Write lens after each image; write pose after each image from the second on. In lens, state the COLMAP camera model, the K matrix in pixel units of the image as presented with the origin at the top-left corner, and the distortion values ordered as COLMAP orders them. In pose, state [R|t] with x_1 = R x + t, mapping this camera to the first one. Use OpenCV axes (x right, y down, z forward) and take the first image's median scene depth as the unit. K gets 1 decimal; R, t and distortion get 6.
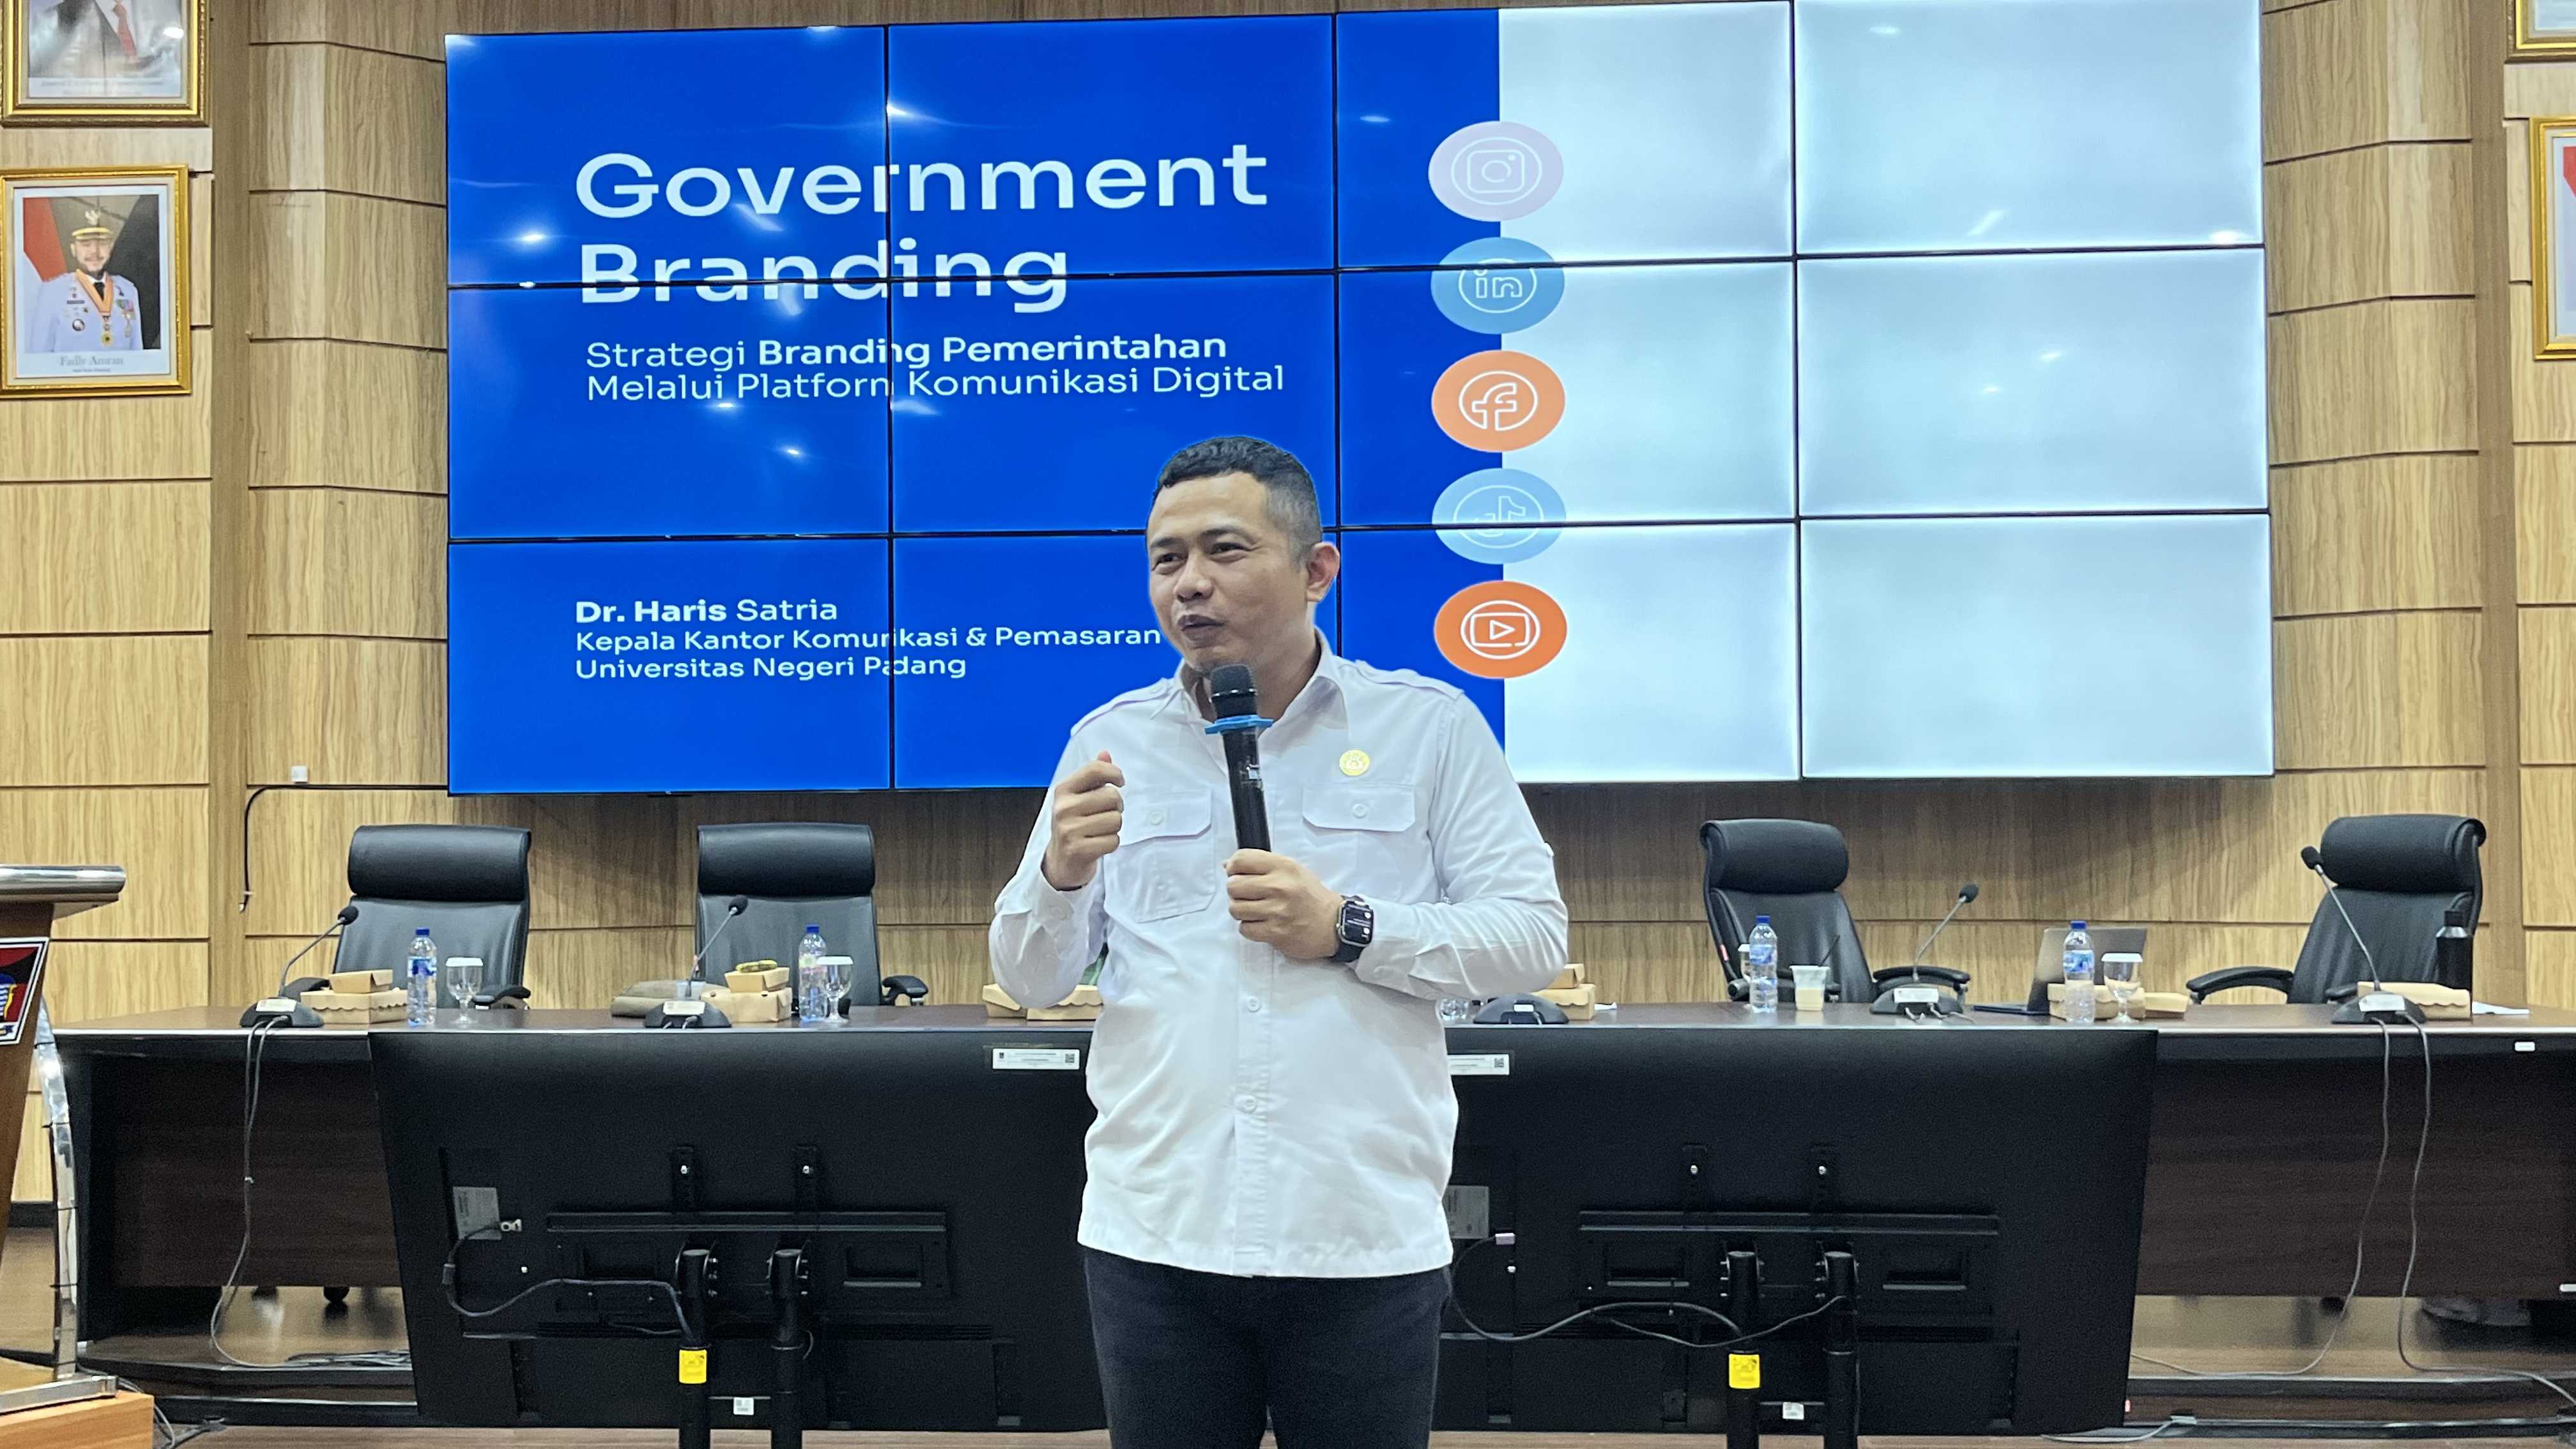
lens RADIAL K [[2691.1, 0, 1263.4], [0, 2691.1, 741.6], [0, 0, 1]] dist [0.017346, 0.000000]
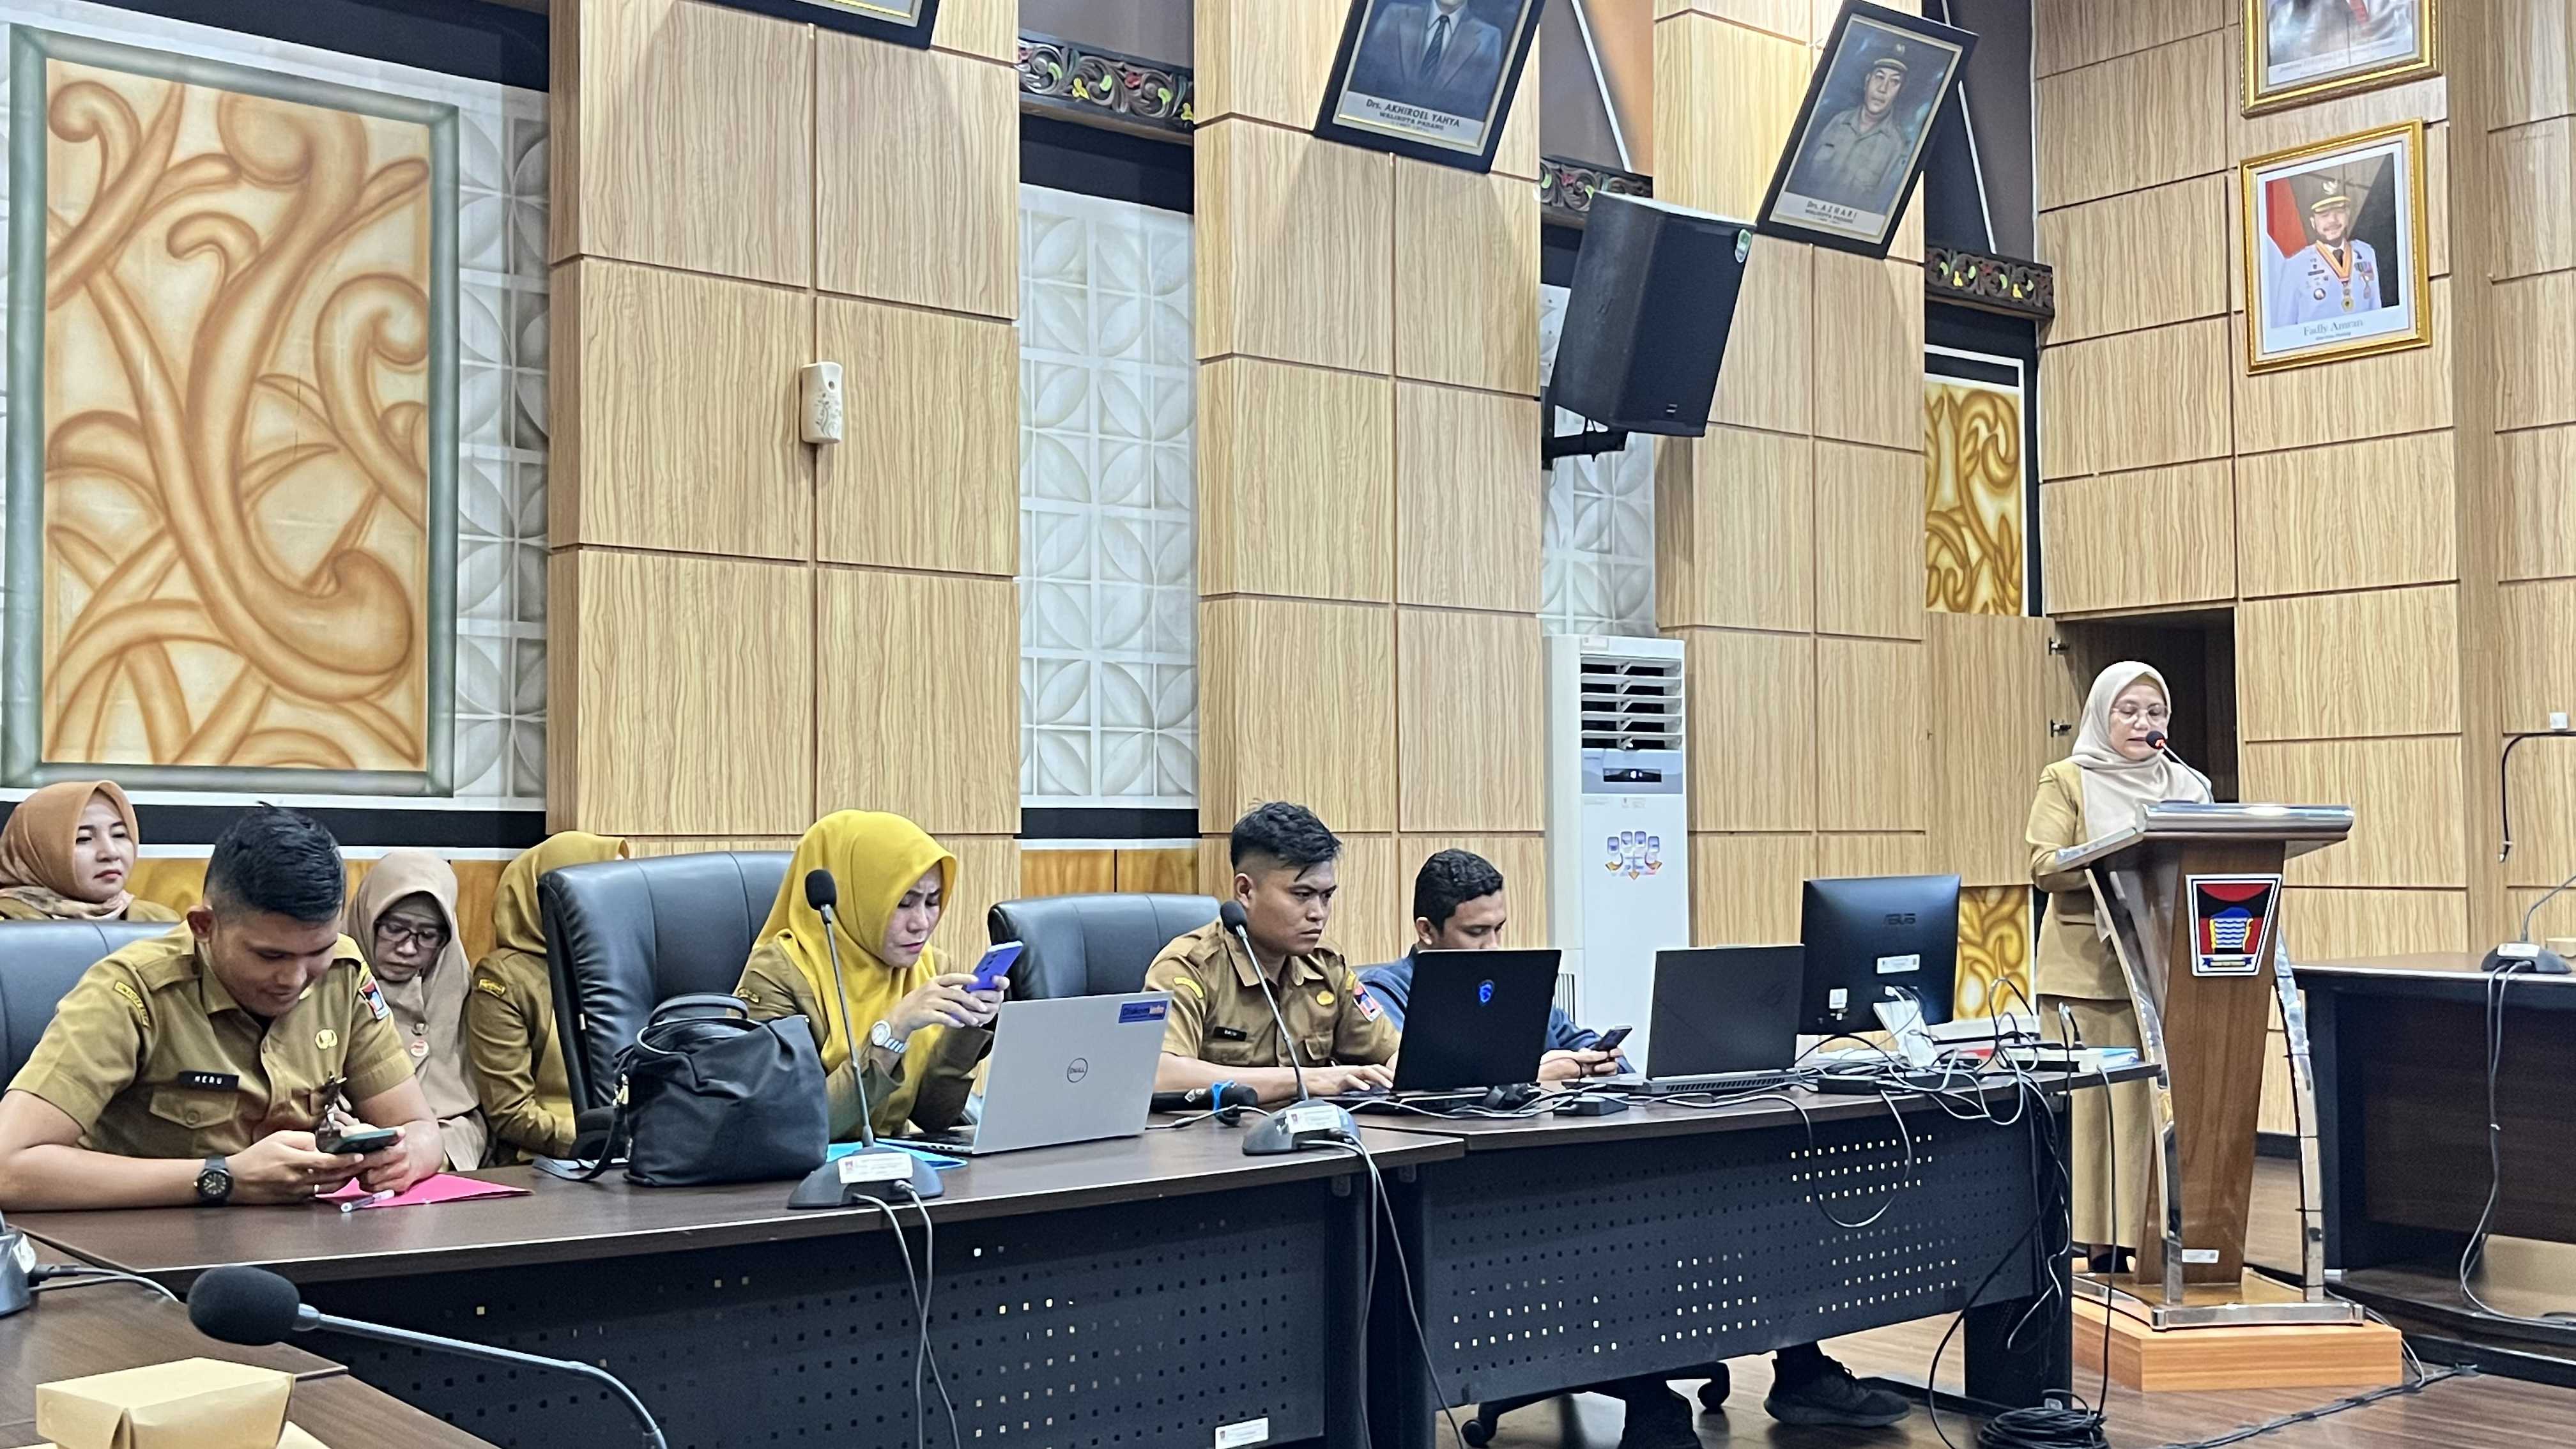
lens RADIAL K [[2582.5, 0, 1265.6], [0, 2582.5, 744.7], [0, 0, 1]] dist [0.020707, 0.000000]
pose [[0.678302, -0.024501, -0.734375, 0.013224], [0.031914, 0.999483, -0.003869, 0.009530], [0.734090, -0.020813, 0.678733, 0.024238]]
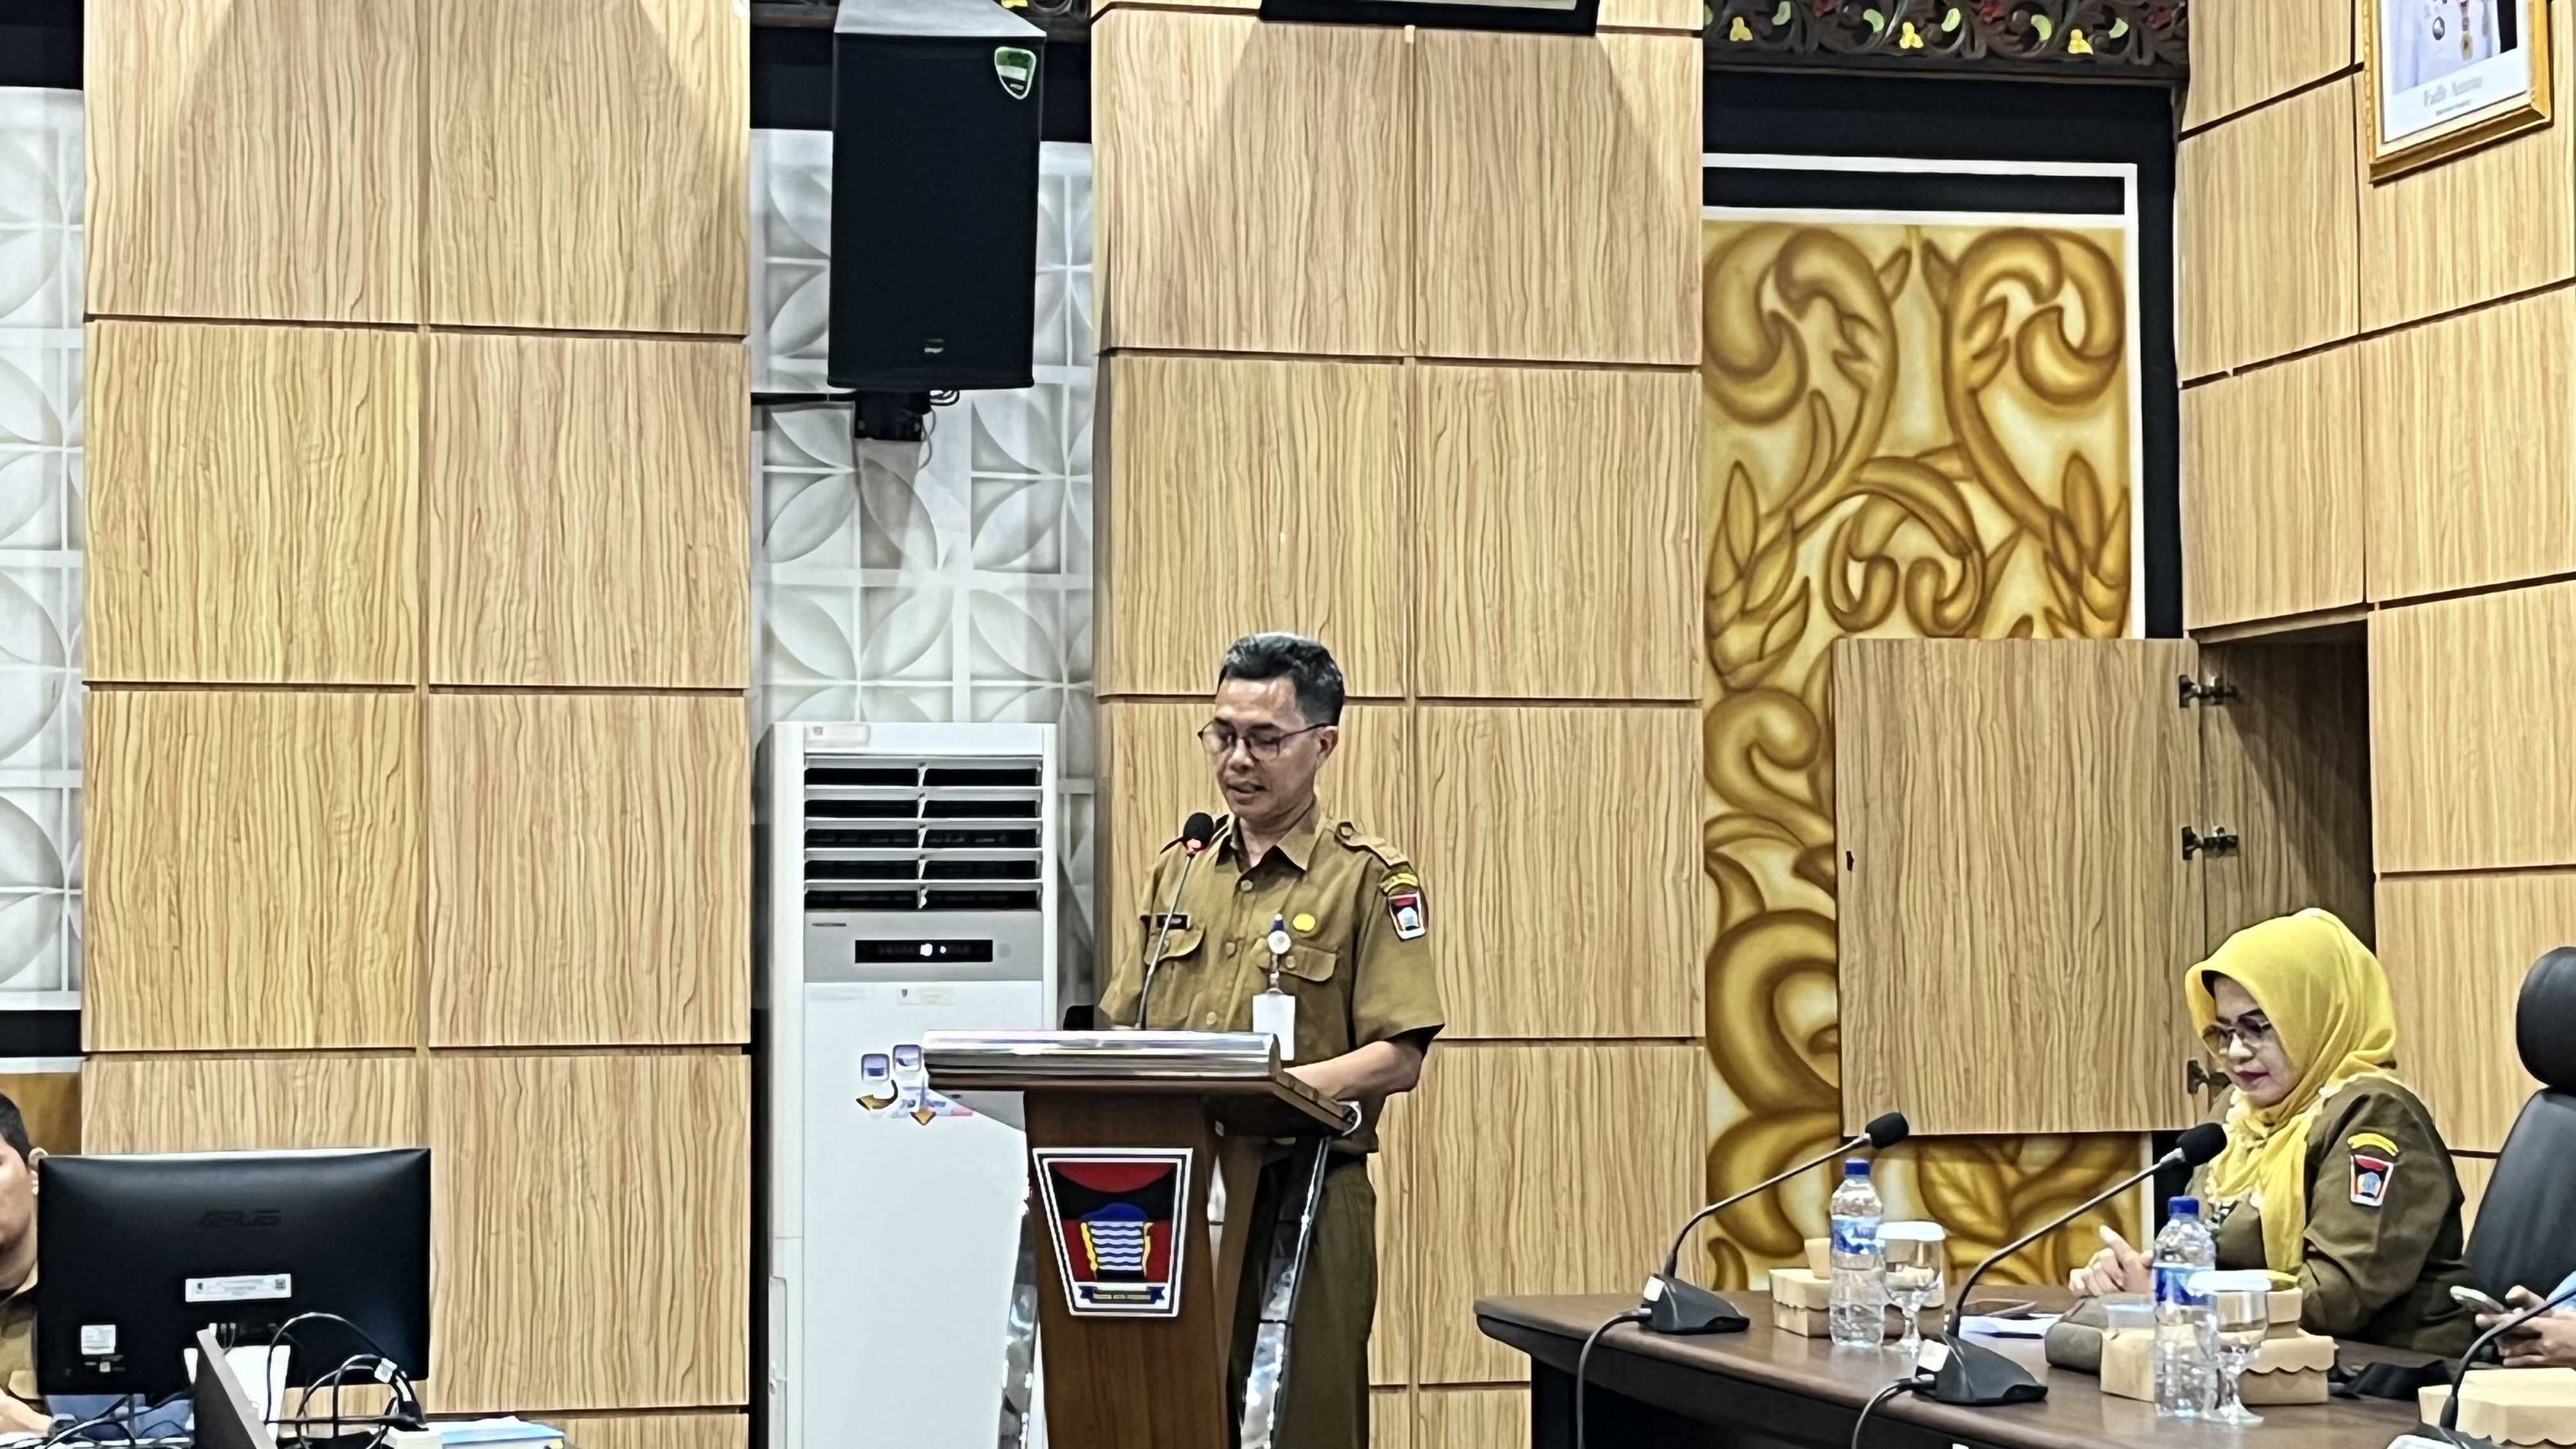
lens RADIAL K [[4842.5, 0, 1306.7], [0, 4842.5, 752.6], [0, 0, 1]] dist [0.102178, 0.000000]
pose [[0.319420, -0.034682, -0.946978, 0.418987], [0.039932, 0.998935, -0.023116, 0.005980], [0.946772, -0.030431, 0.320464, 0.462611]]
